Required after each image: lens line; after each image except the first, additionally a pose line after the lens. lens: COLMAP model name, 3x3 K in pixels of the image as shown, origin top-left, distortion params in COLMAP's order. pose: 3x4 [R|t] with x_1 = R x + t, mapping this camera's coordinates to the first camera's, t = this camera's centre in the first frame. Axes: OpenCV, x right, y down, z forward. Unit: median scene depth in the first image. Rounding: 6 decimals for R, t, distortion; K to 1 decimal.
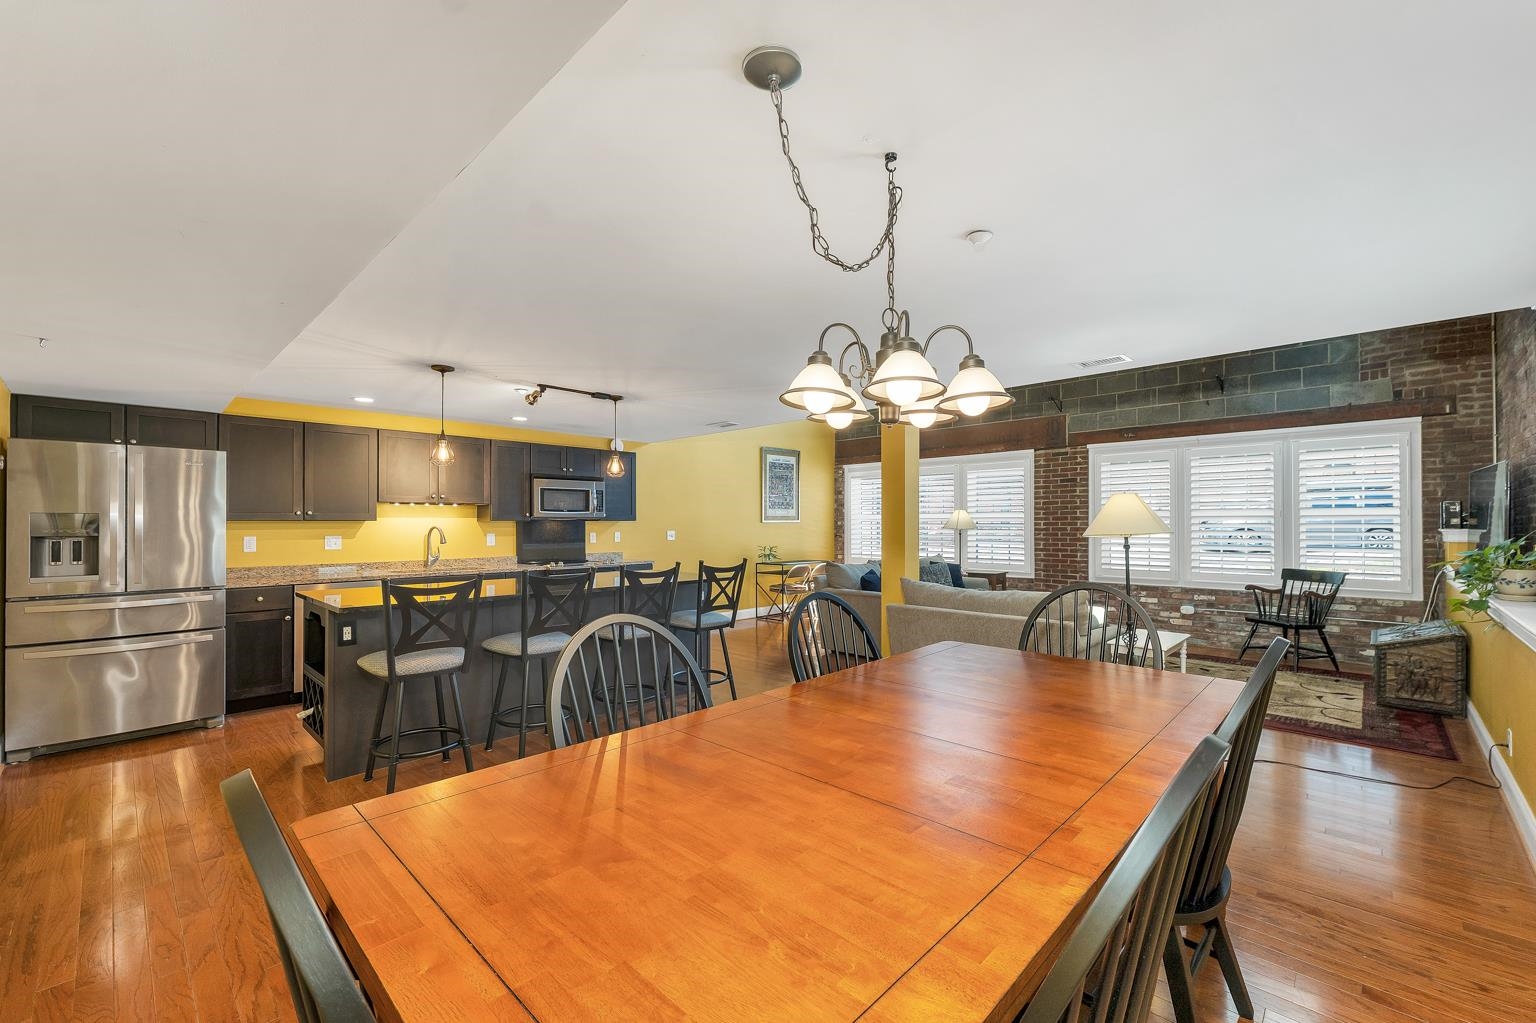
lens RADIAL K [[628.6, 0, 771.5], [0, 628.6, 520.7], [0, 0, 1]] dist [0.000778, -0.000237]
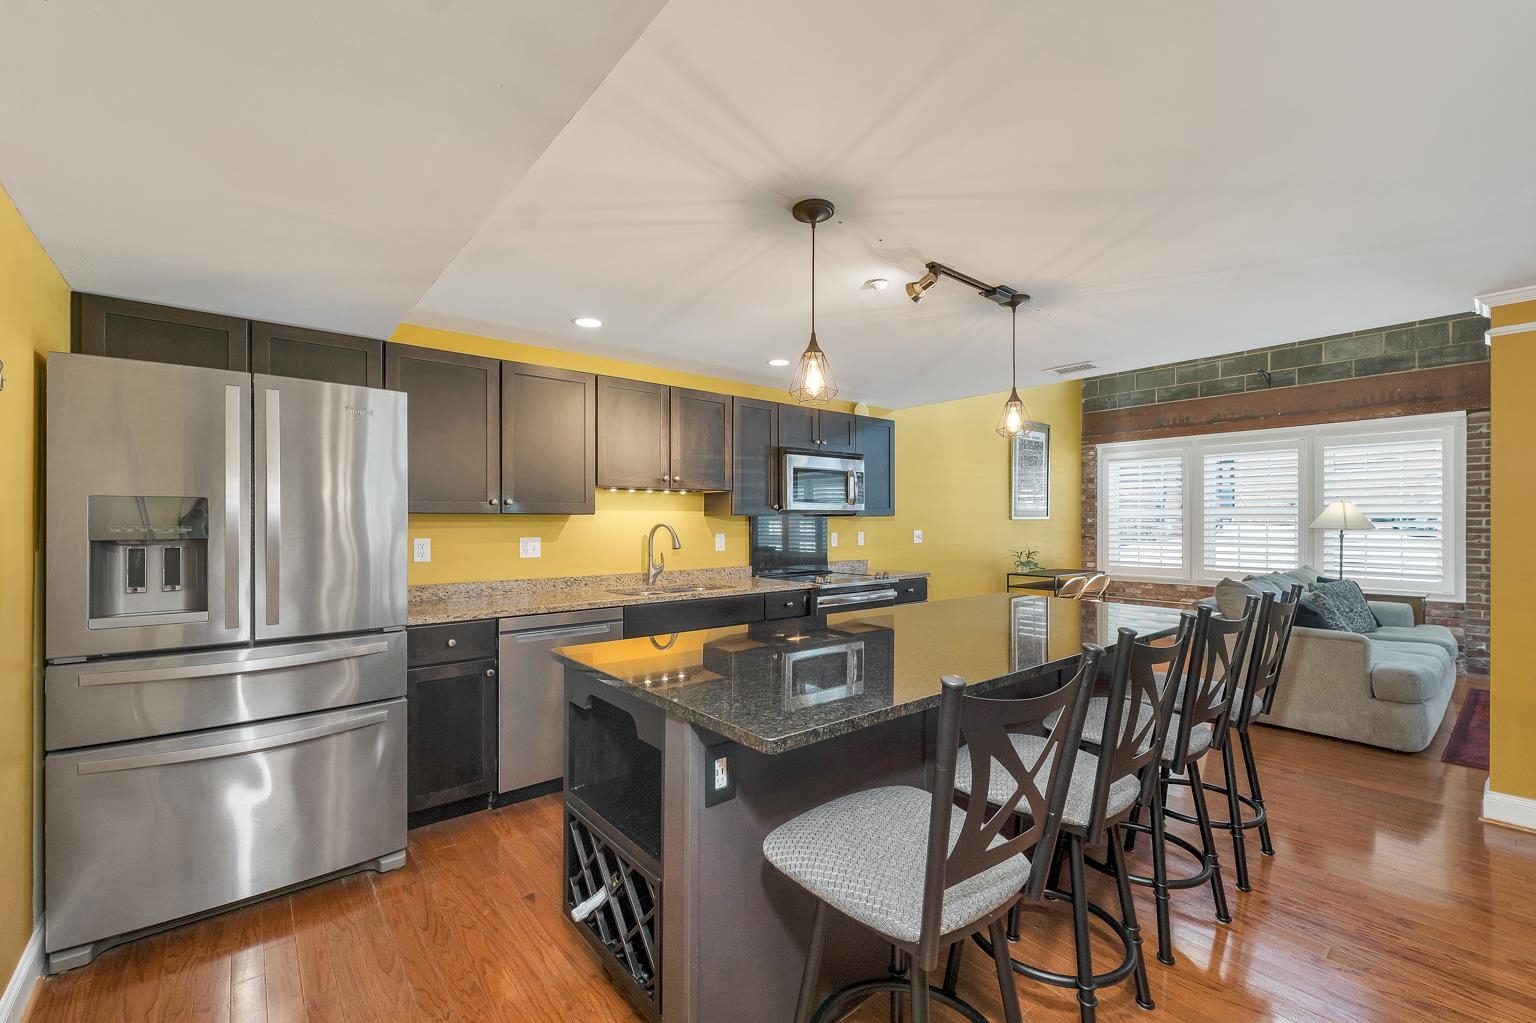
lens RADIAL K [[637.2, 0, 765.0], [0, 637.2, 522.8], [0, 0, 1]] dist [0.001279, 0.000447]
pose [[0.993052, 0.002639, -0.117645, -0.316504], [-0.001862, 0.999976, 0.006719, 0.003320], [0.117660, -0.006453, 0.993033, 0.306080]]
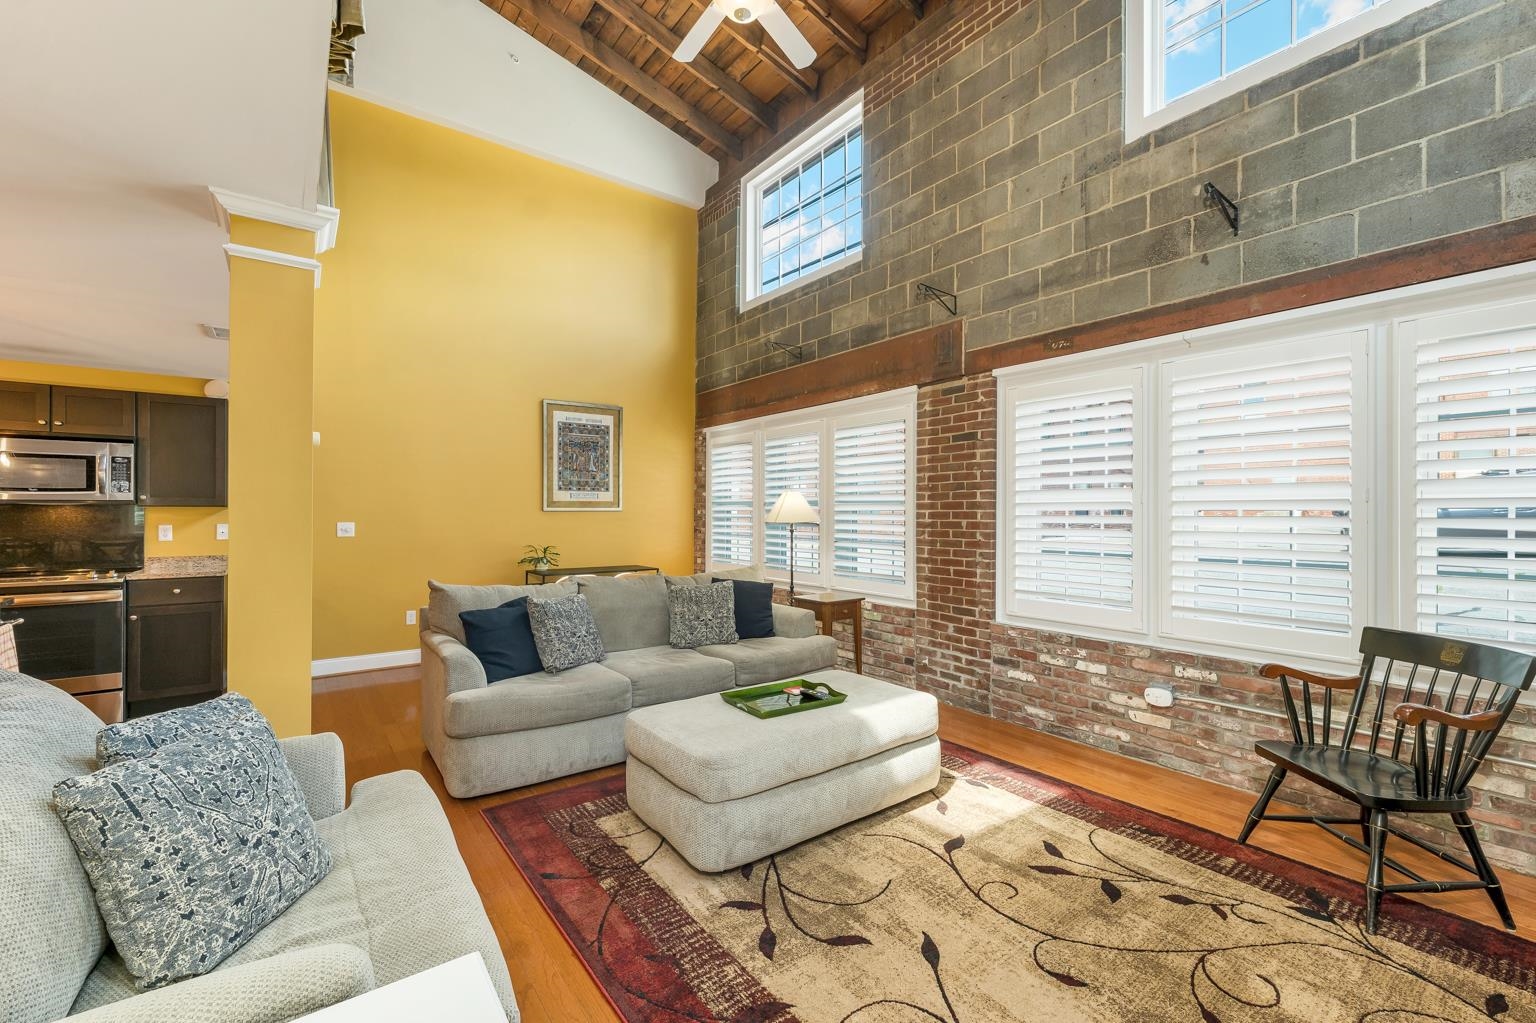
lens RADIAL K [[639.8, 0, 768.0], [0, 639.8, 511.5], [0, 0, 1]] dist [0.000530, -0.000040]
pose [[0.986352, 0.004464, -0.164593, 0.493540], [-0.003807, 0.999983, 0.004311, -0.000339], [0.164609, -0.003626, 0.986352, 0.519161]]
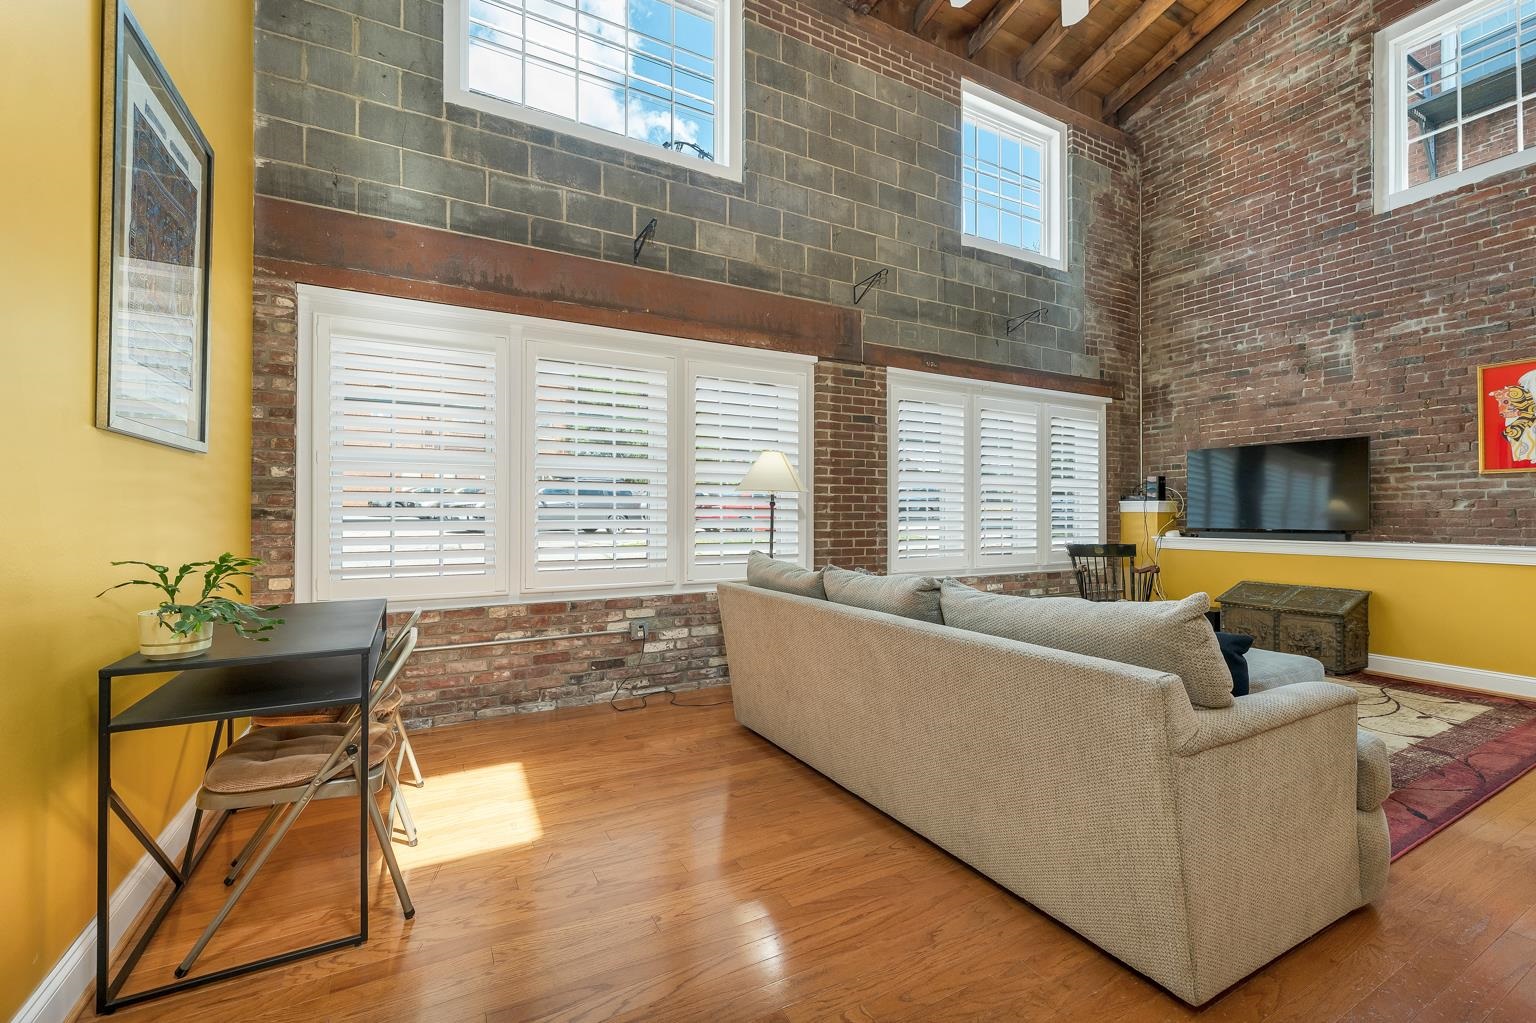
lens RADIAL K [[639.8, 0, 768.0], [0, 639.8, 511.5], [0, 0, 1]] dist [0.000530, -0.000040]
pose [[0.302796, 0.008443, 0.953018, -0.185002], [-0.006848, 0.999954, -0.006683, 0.038062], [-0.953031, -0.004503, 0.302840, 1.127069]]
